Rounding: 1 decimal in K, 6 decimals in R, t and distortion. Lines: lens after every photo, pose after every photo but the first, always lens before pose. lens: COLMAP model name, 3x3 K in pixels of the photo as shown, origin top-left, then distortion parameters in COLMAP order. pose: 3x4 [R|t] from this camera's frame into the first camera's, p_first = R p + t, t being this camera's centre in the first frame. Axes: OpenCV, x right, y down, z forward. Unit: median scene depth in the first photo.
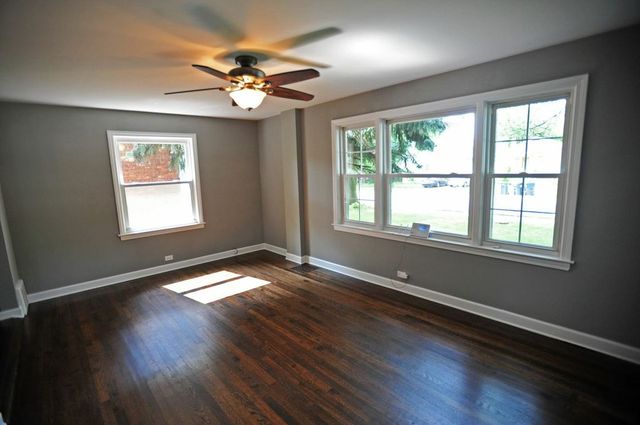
lens RADIAL K [[307.5, 0, 323.2], [0, 307.5, 214.7], [0, 0, 1]] dist [0.000610, 0.000520]
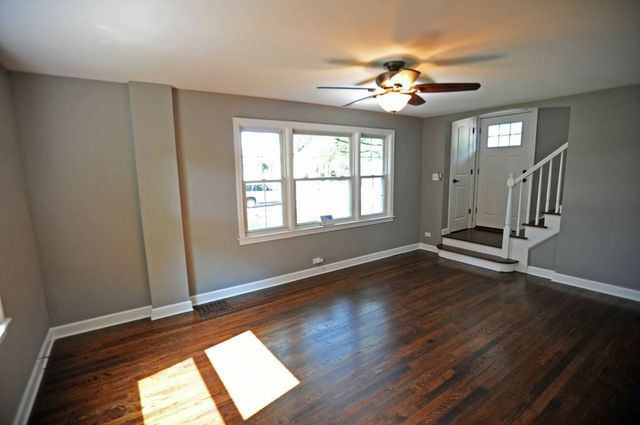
lens RADIAL K [[307.5, 0, 323.2], [0, 307.5, 214.7], [0, 0, 1]] dist [0.000610, 0.000520]
pose [[0.145048, -0.118125, 0.982348, -0.950155], [0.160691, 0.982479, 0.094413, -0.096926], [-0.976289, 0.144160, 0.161488, 0.788577]]
